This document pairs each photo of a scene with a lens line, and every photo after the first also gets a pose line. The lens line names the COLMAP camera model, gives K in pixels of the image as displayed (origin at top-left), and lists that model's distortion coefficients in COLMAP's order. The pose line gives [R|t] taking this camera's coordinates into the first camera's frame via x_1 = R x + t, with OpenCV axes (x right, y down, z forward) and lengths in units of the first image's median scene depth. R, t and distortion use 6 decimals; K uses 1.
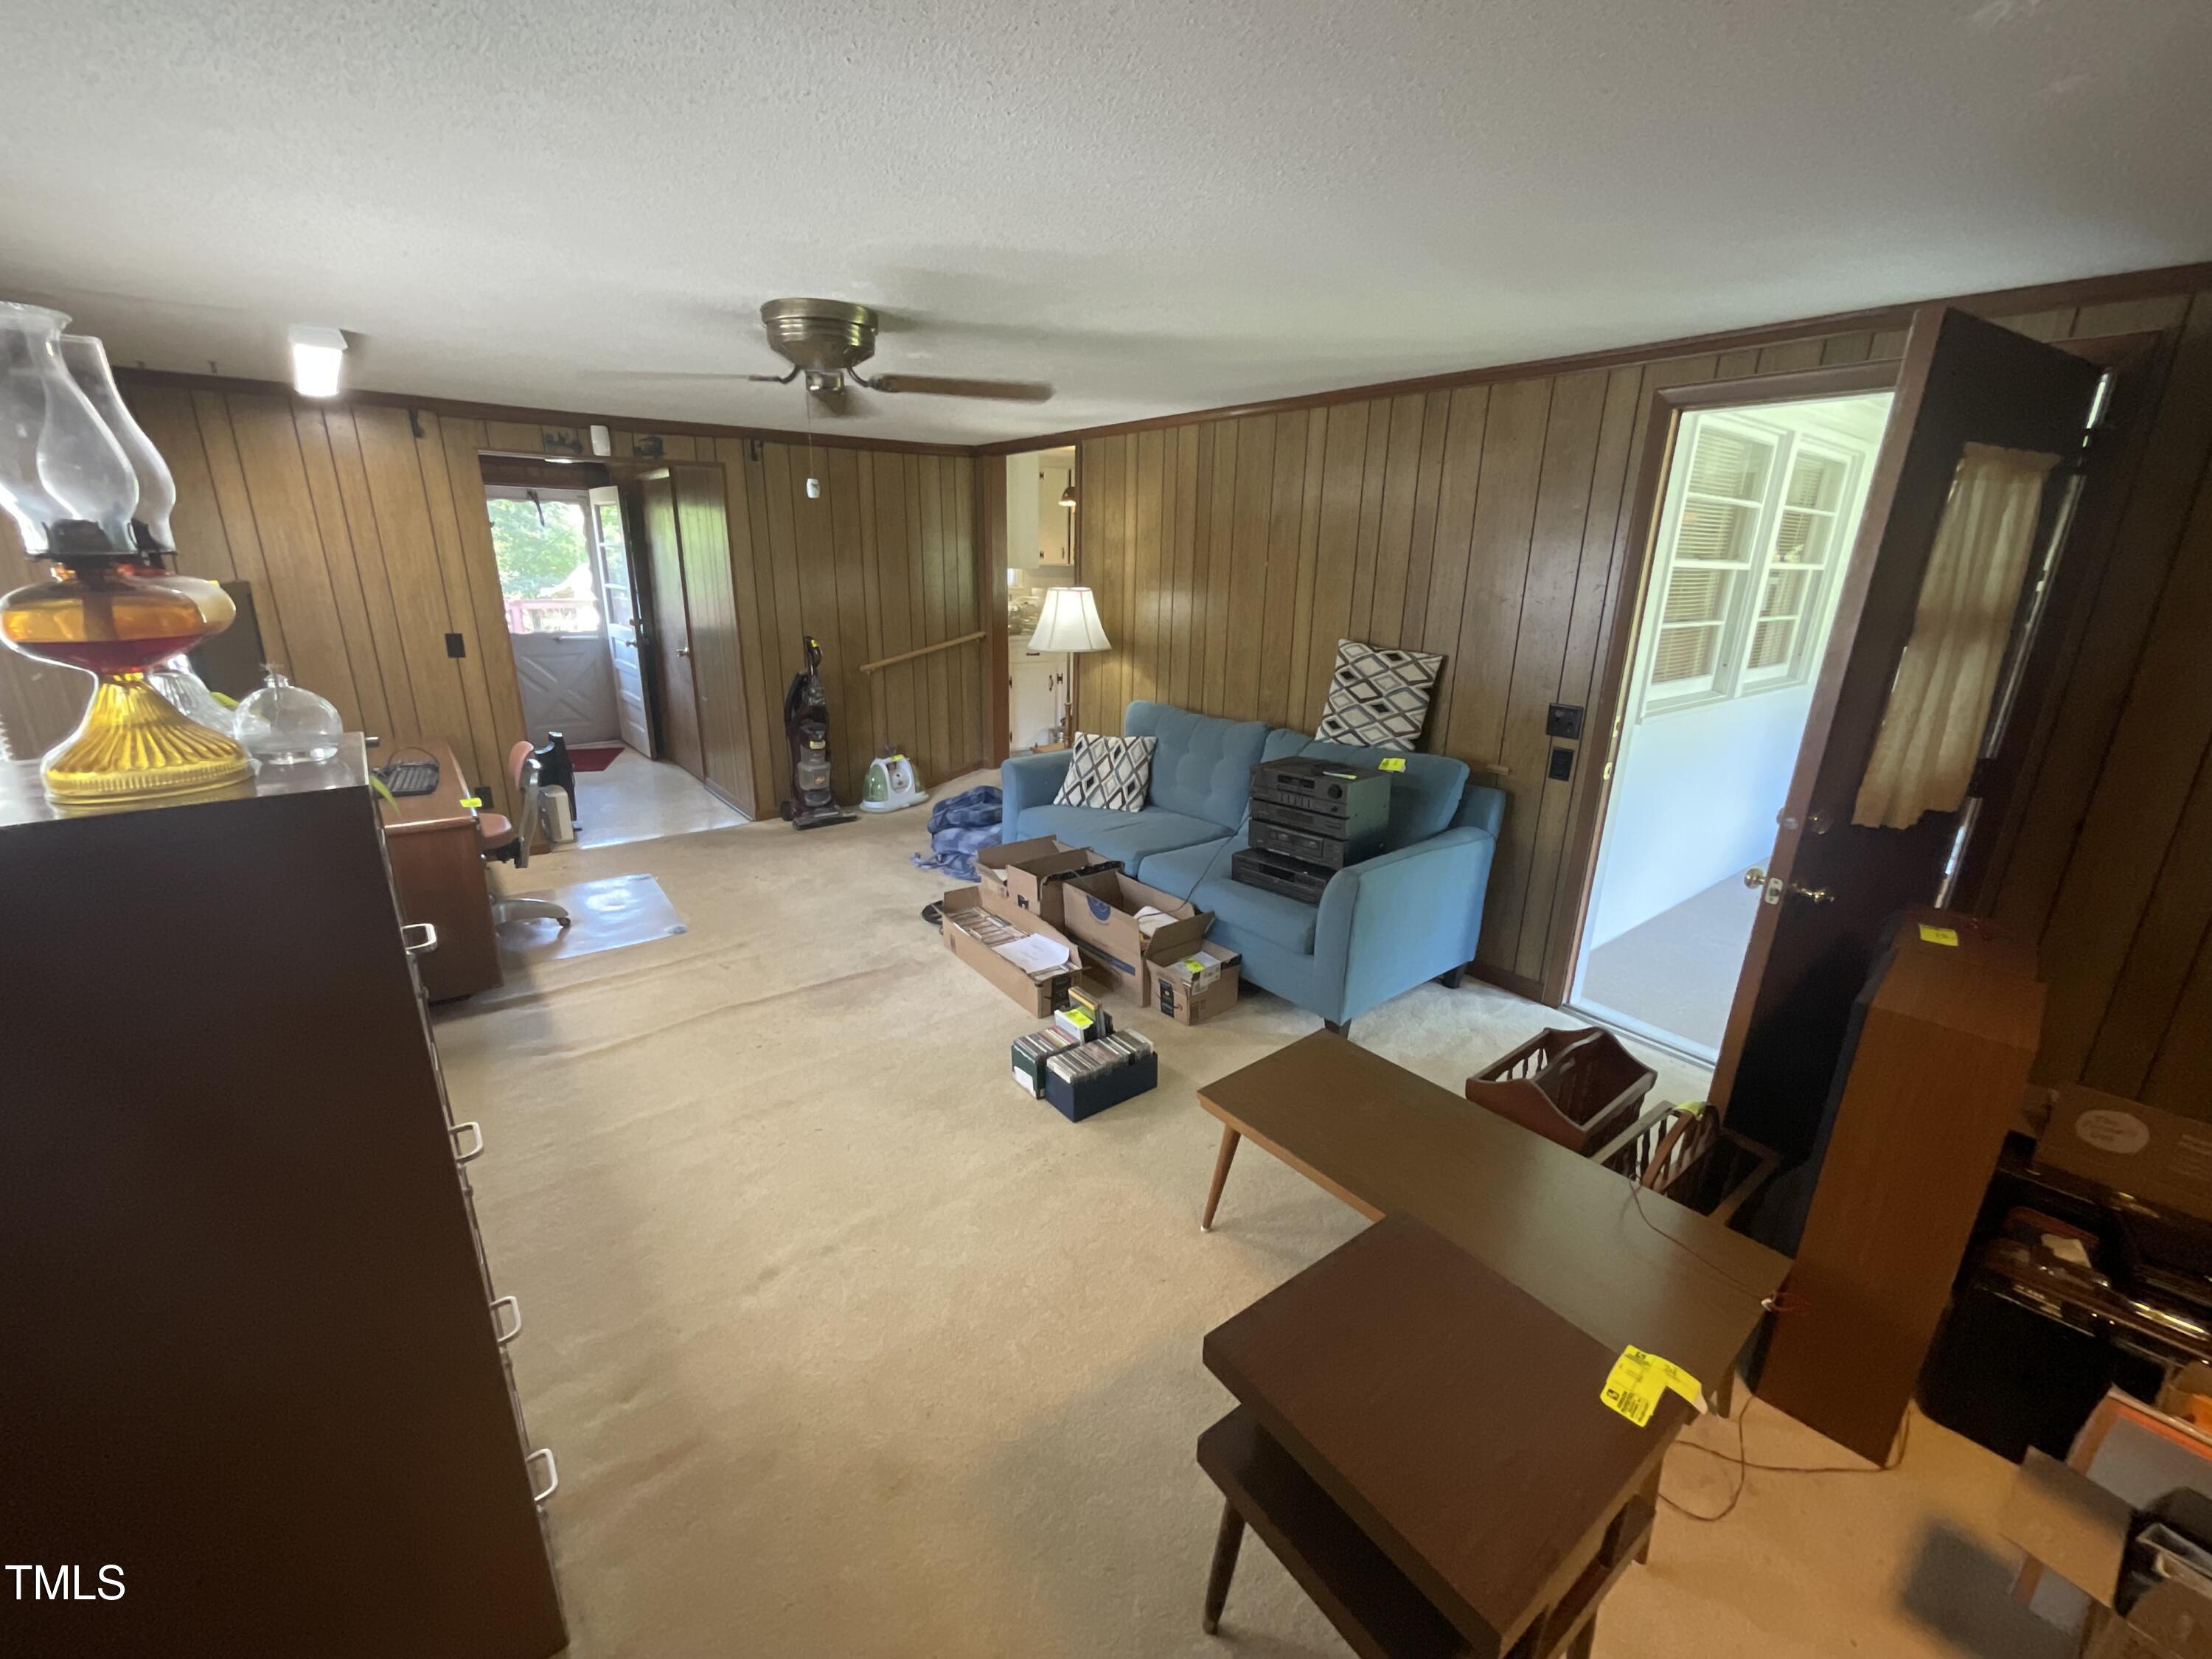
lens RADIAL K [[900.1, 0, 1106.0], [0, 900.1, 829.5], [0, 0, 1]] dist [0.007089, -0.000041]
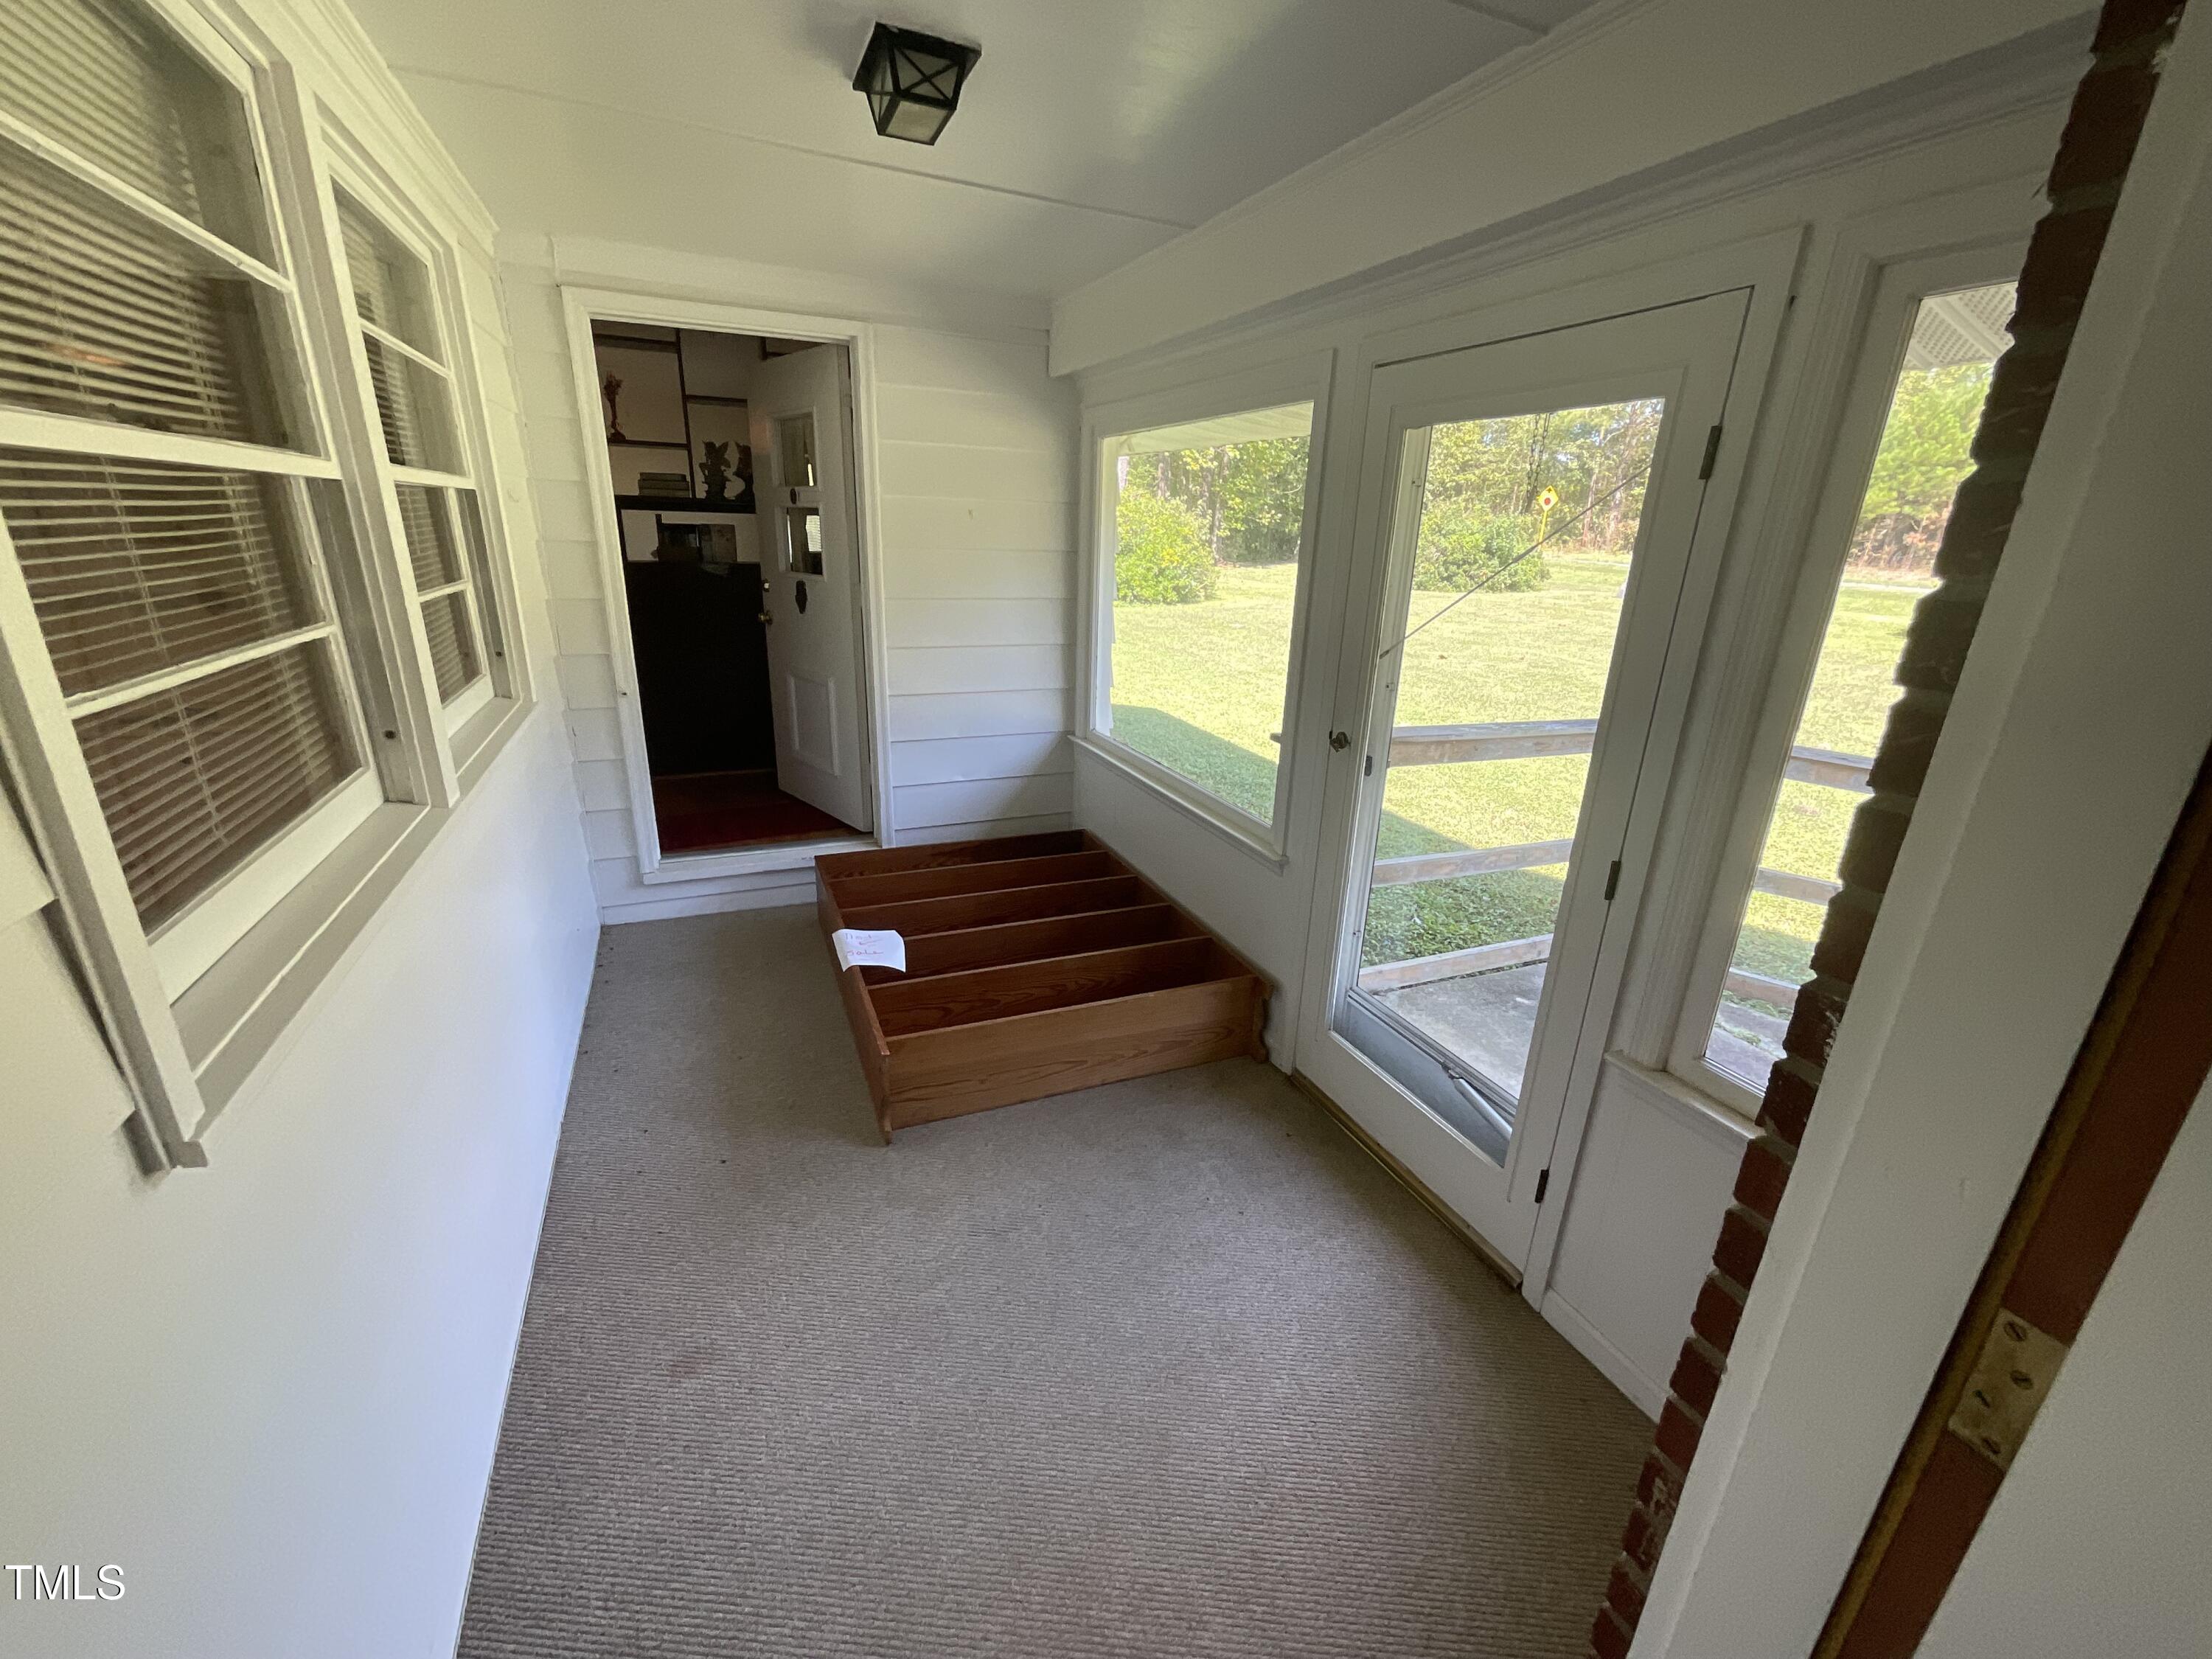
lens RADIAL K [[900.1, 0, 1106.0], [0, 900.1, 829.5], [0, 0, 1]] dist [0.007089, -0.000041]
pose [[0.264441, -0.323738, 0.908441, 0.406523], [0.252712, 0.932319, 0.258684, -0.168899], [-0.930703, 0.161167, 0.328356, 0.601210]]
